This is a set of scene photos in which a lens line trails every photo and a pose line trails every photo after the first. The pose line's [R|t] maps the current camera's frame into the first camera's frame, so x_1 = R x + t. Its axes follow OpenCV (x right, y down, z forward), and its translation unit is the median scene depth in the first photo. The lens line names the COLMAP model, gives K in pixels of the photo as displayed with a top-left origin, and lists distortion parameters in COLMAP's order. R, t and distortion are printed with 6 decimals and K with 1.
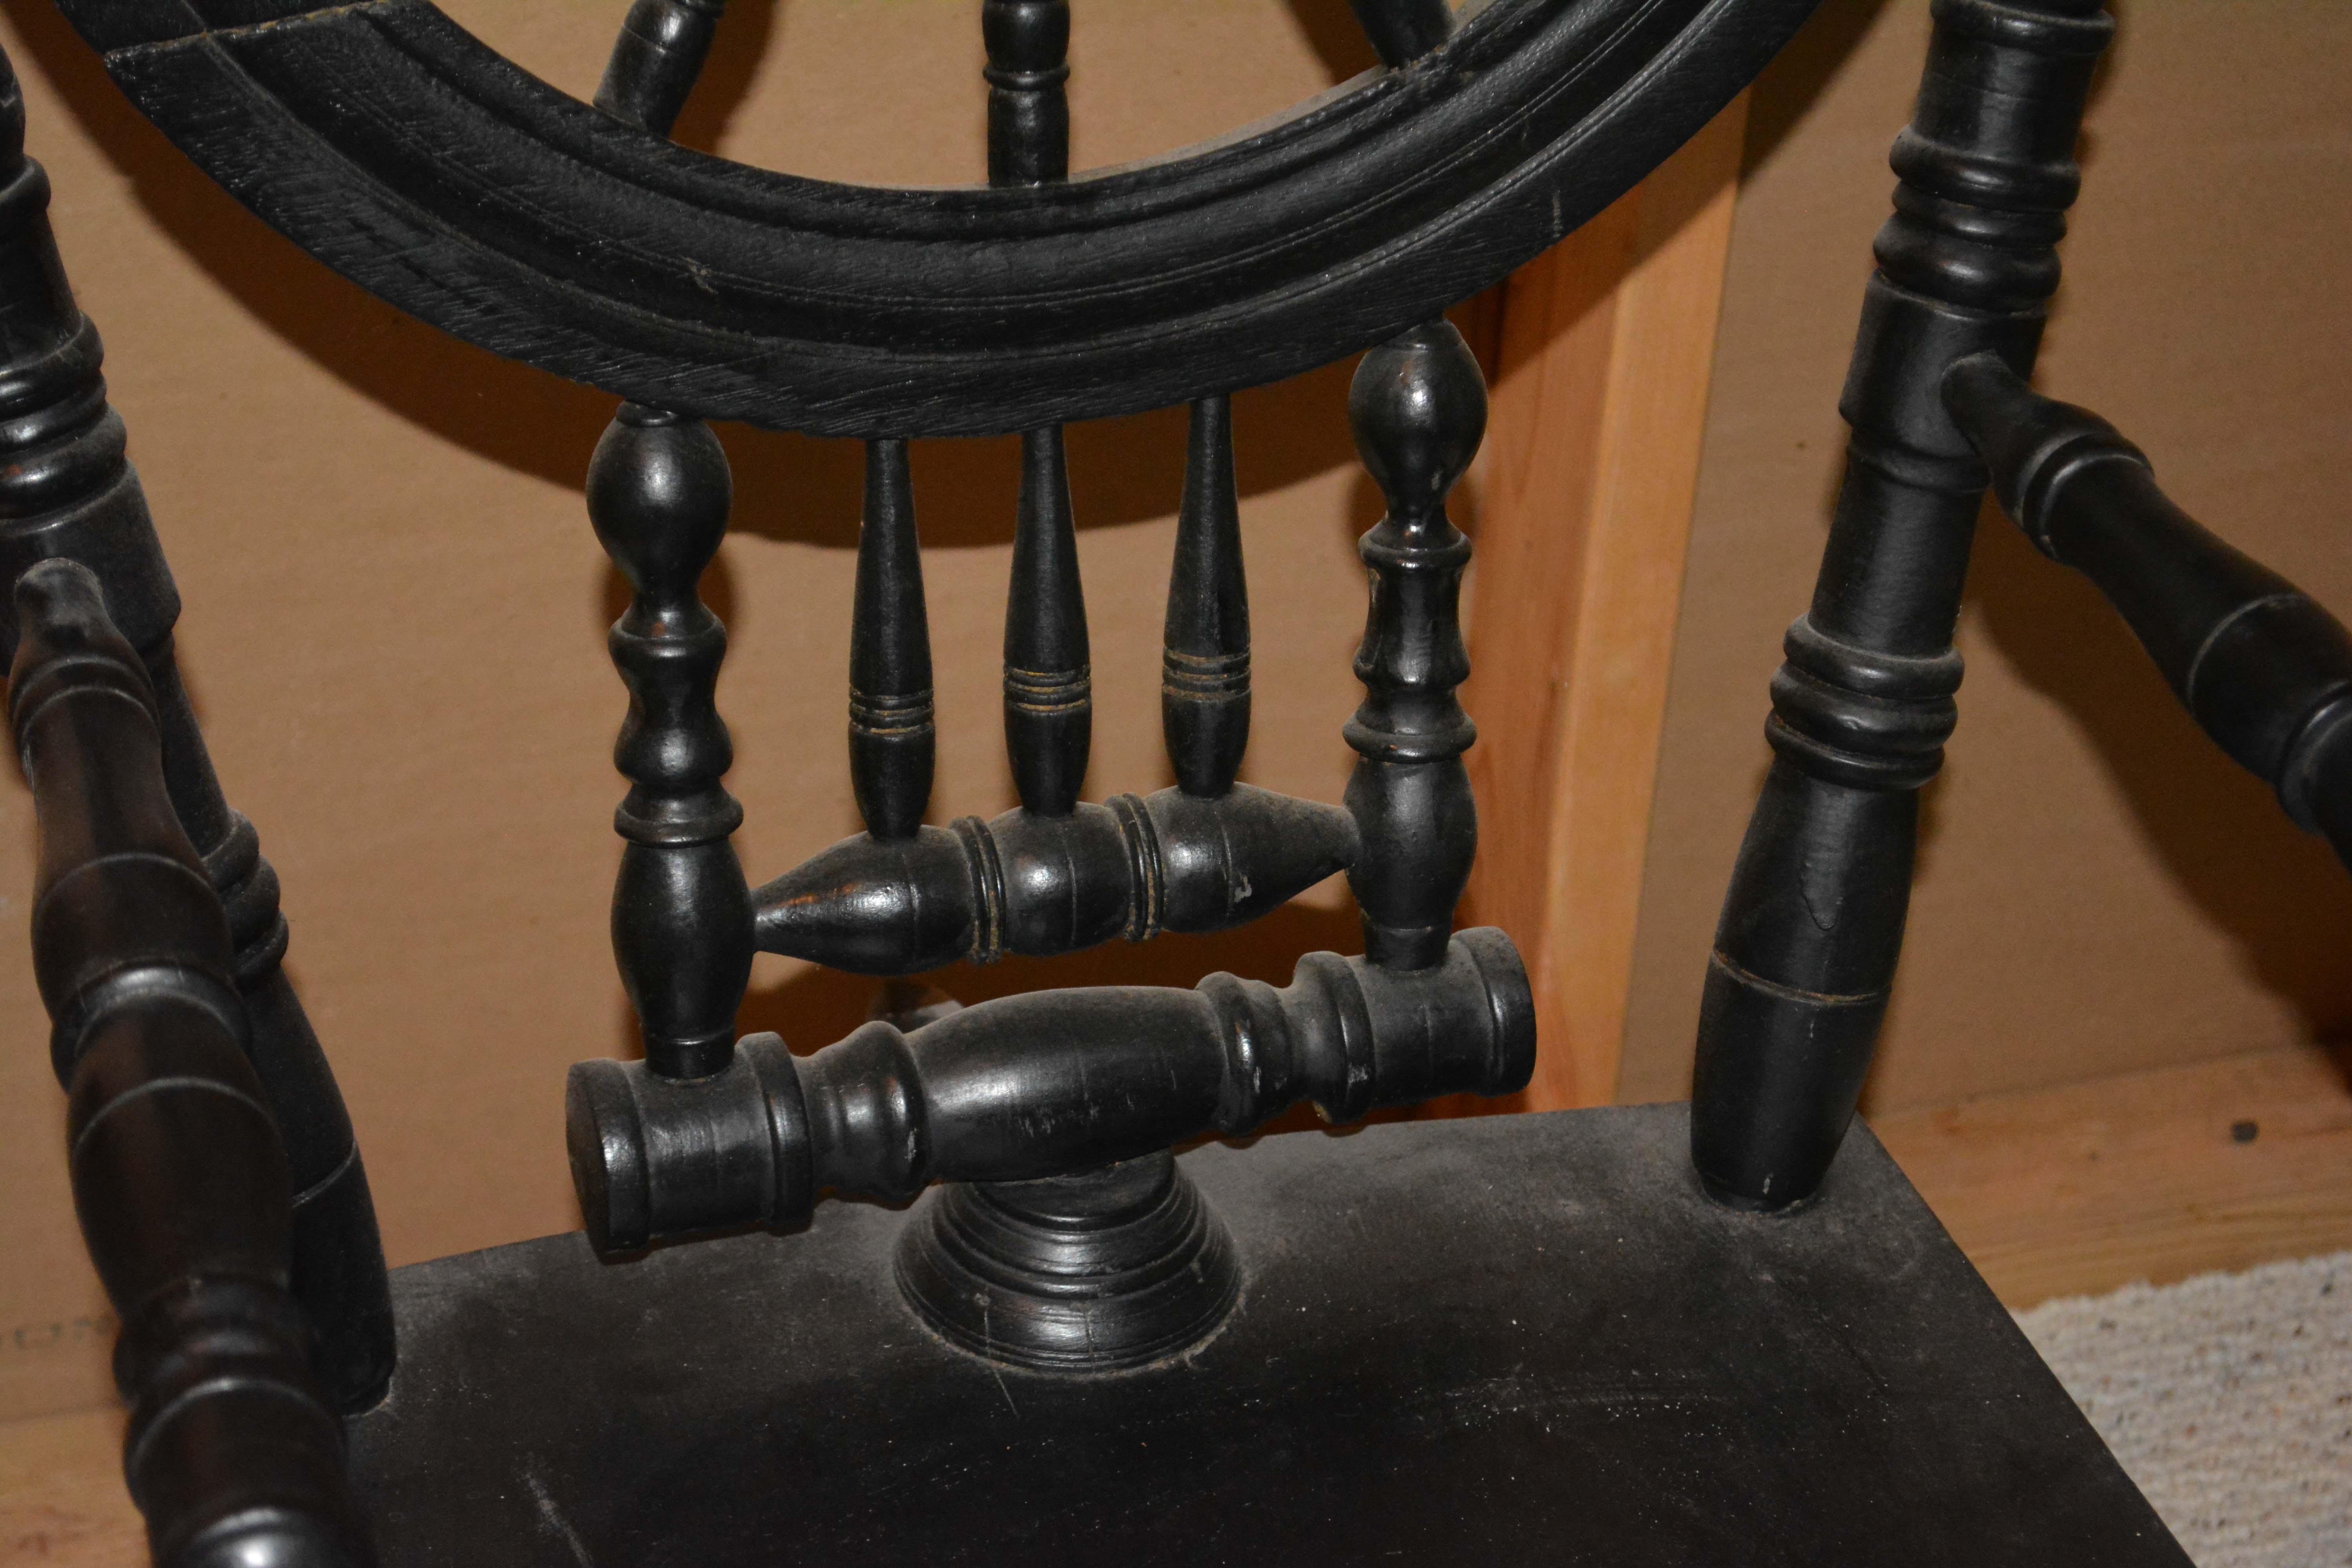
lens RADIAL K [[5300.7, 0, 1166.2], [0, 5300.7, 793.3], [0, 0, 1]] dist [0.039946, 0.000000]
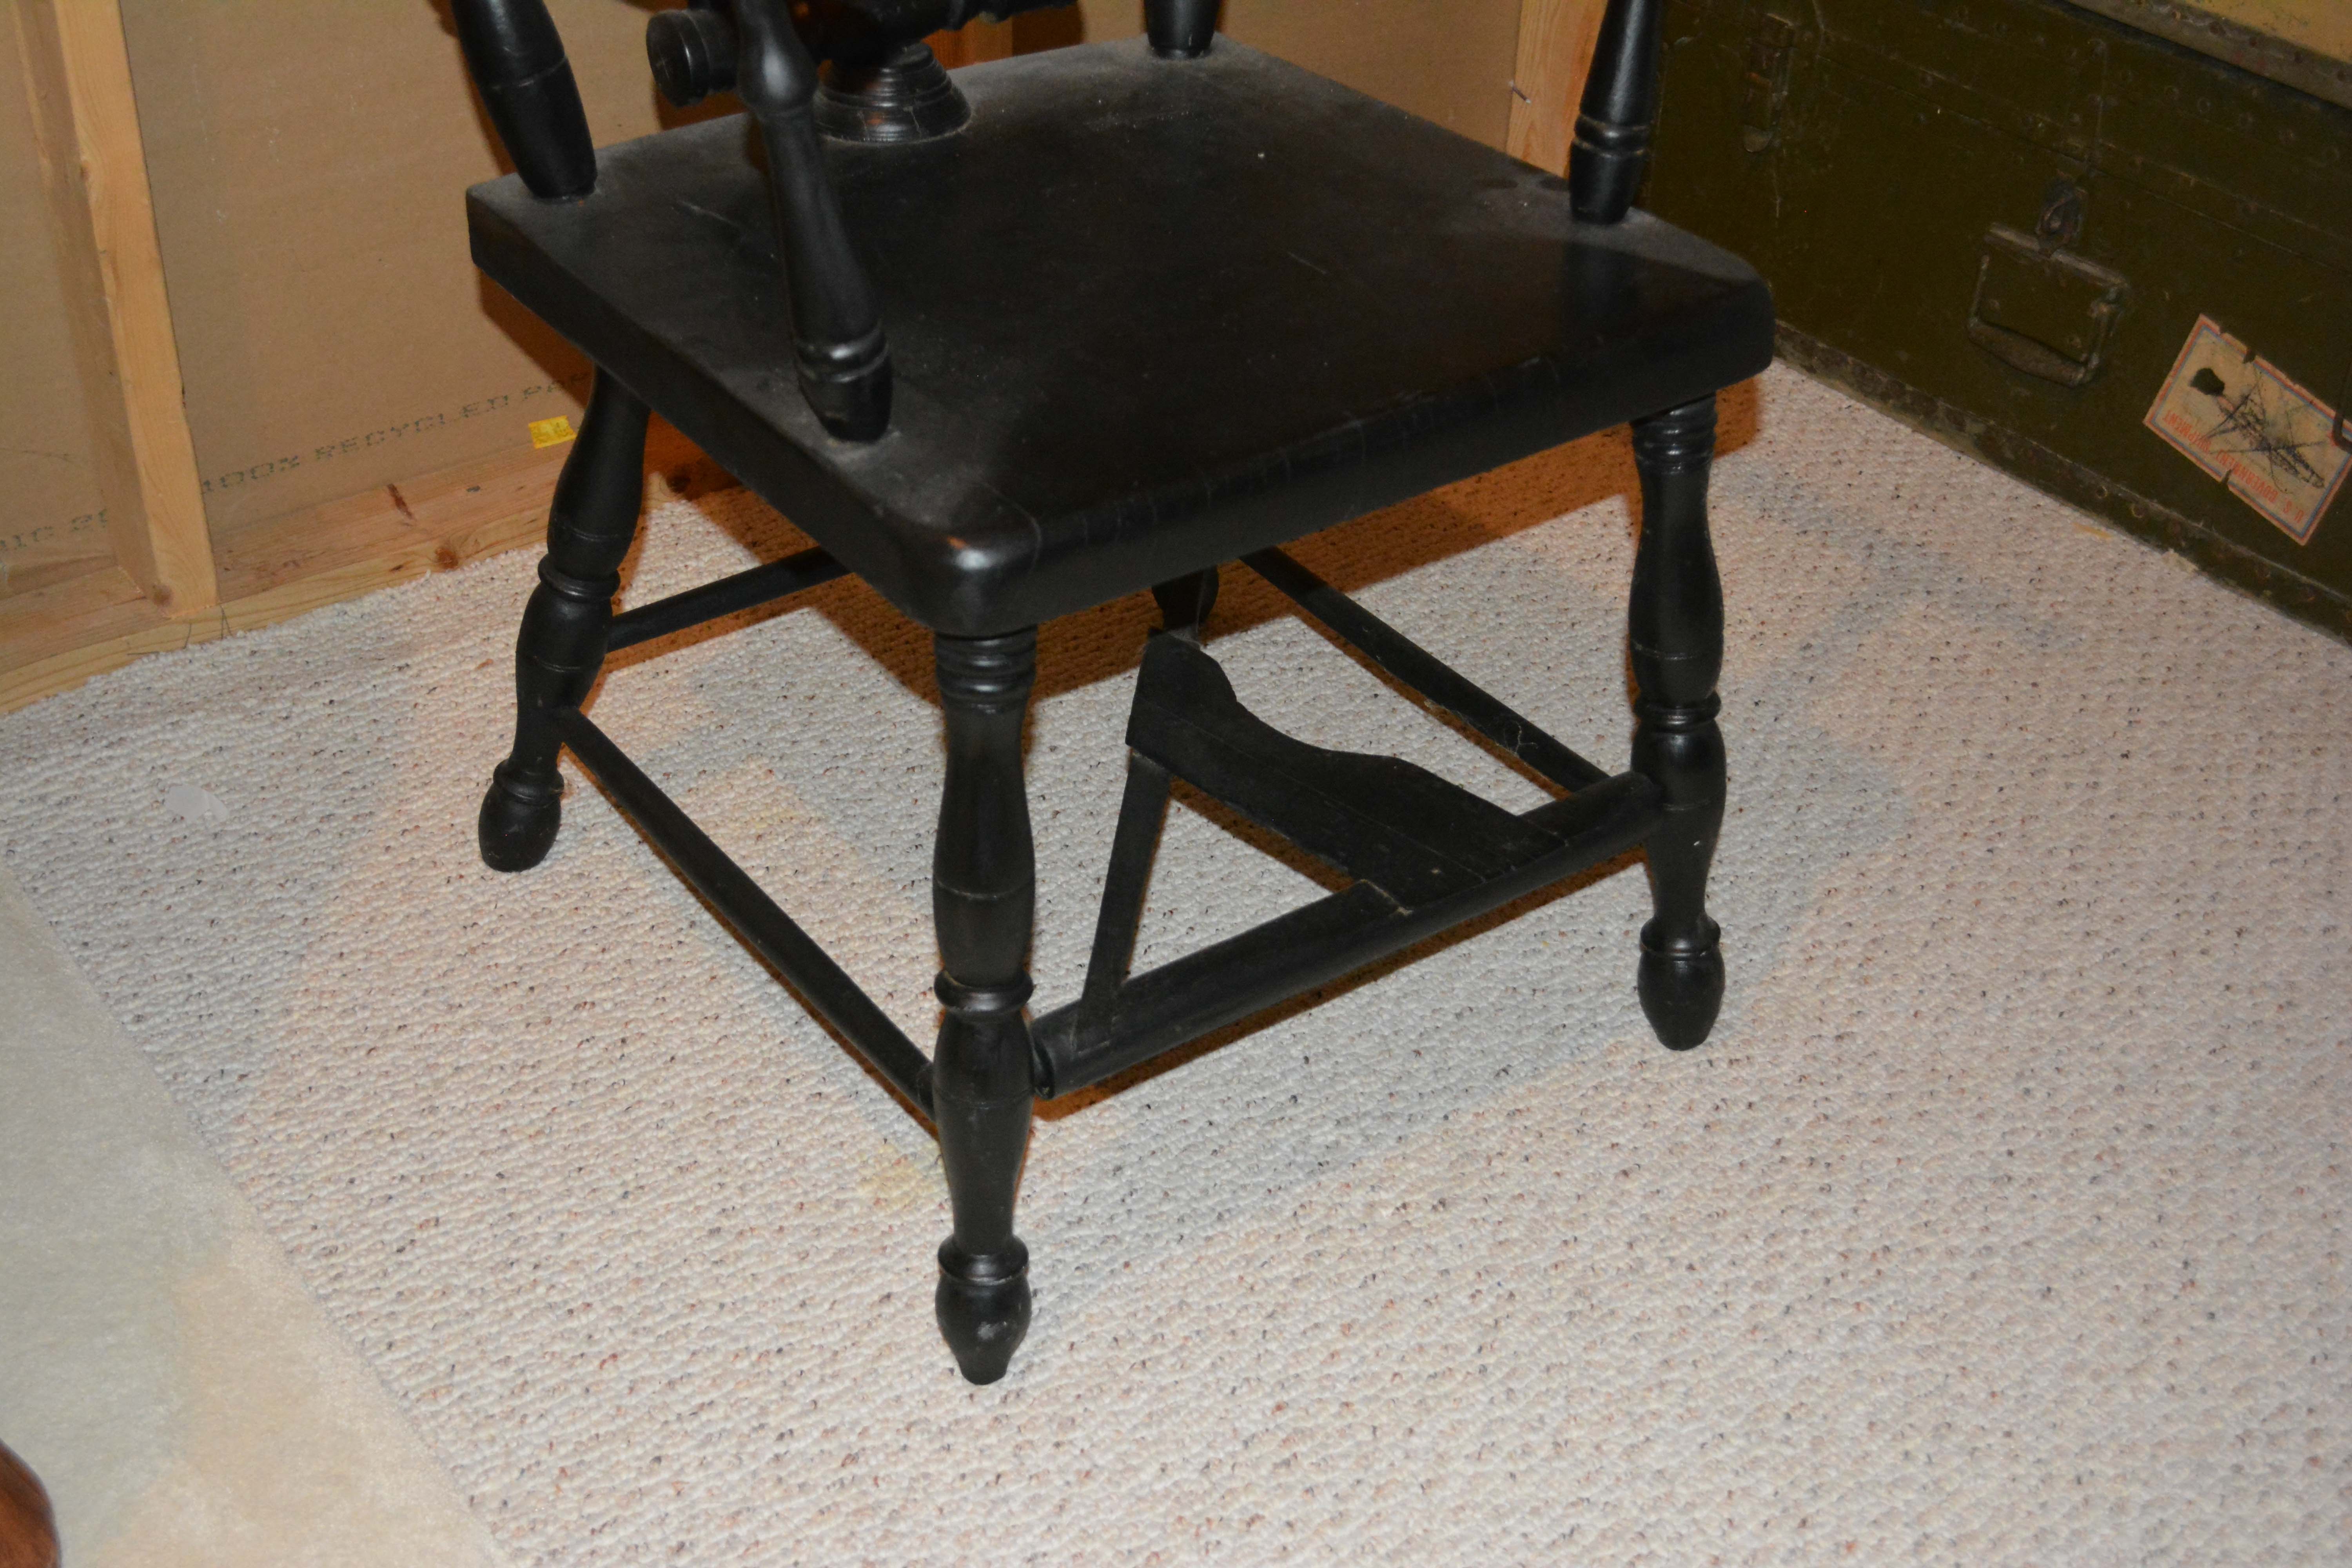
lens RADIAL K [[2877.8, 0, 1152.8], [0, 2877.8, 798.0], [0, 0, 1]] dist [-0.047160, 0.000000]
pose [[0.948158, -0.210631, 0.237972, -0.249076], [0.203426, 0.977559, 0.054734, 0.317437], [-0.244161, -0.003487, 0.969728, -0.119959]]
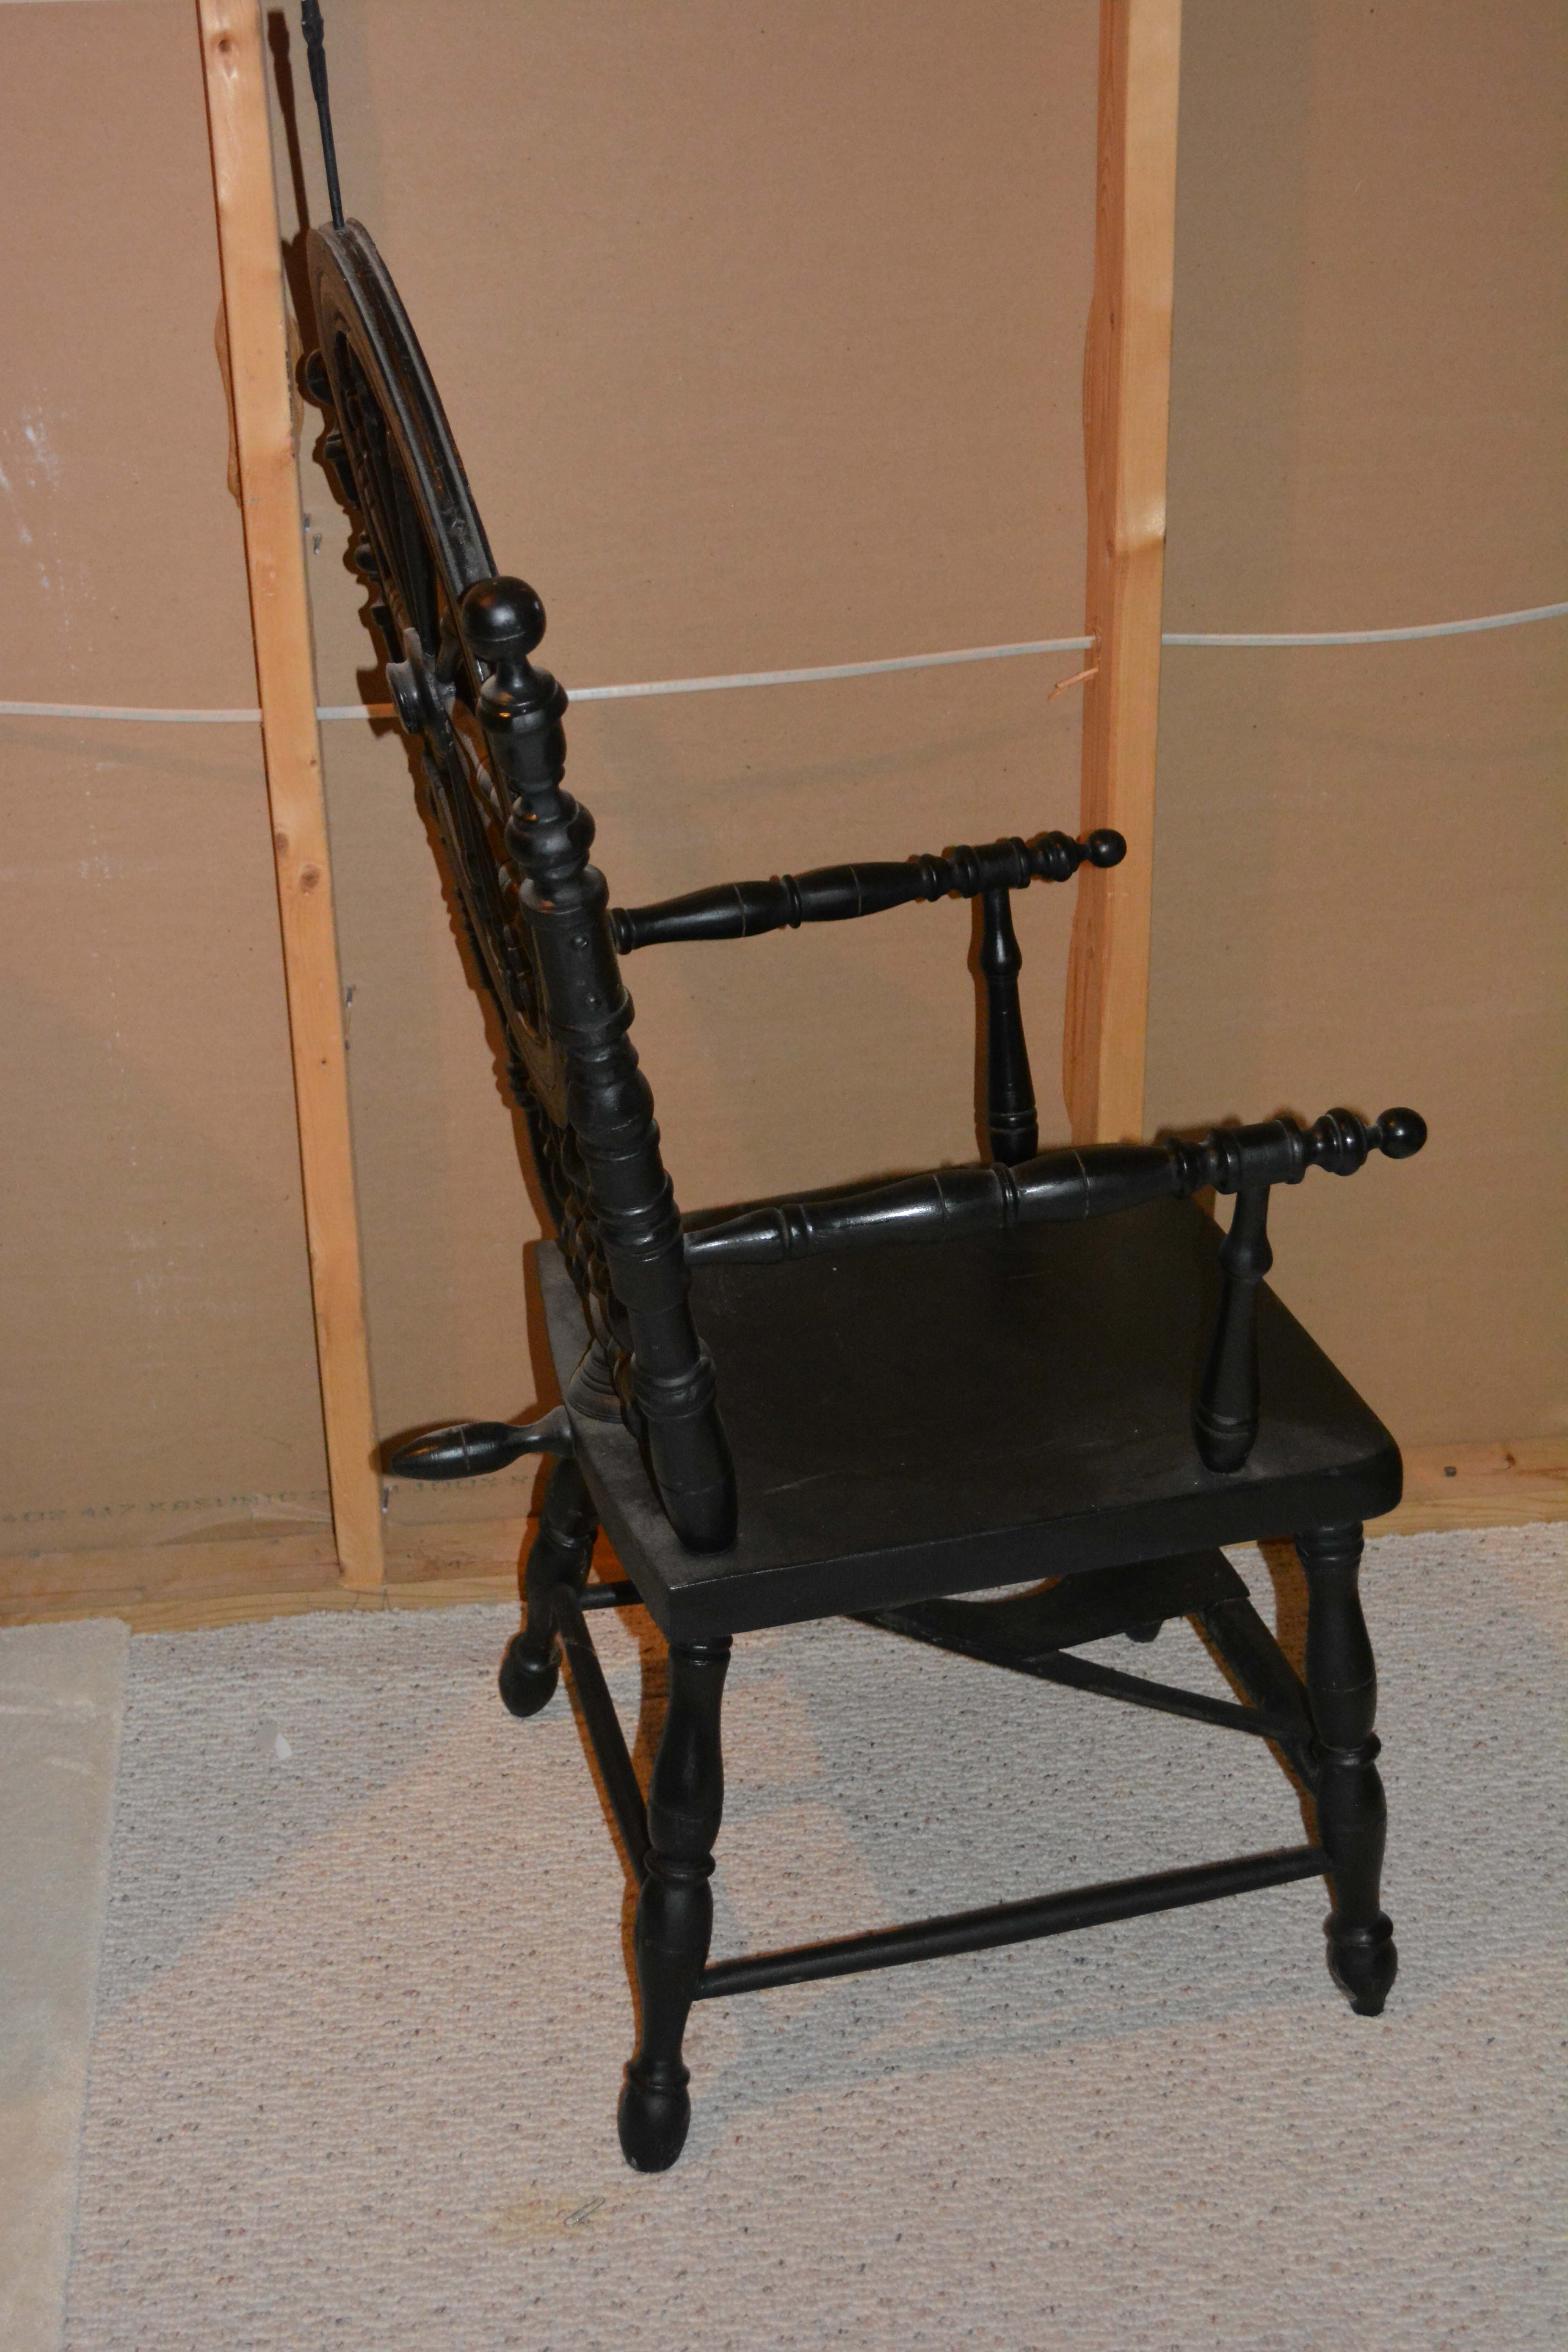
lens RADIAL K [[2931.7, 0, 793.8], [0, 2931.7, 1165.9], [0, 0, 1]] dist [-0.035940, 0.000000]
pose [[0.977413, 0.018340, -0.210542, 0.298317], [-0.050952, 0.987290, -0.150538, 0.213052], [0.205105, 0.157865, 0.965925, -0.399235]]
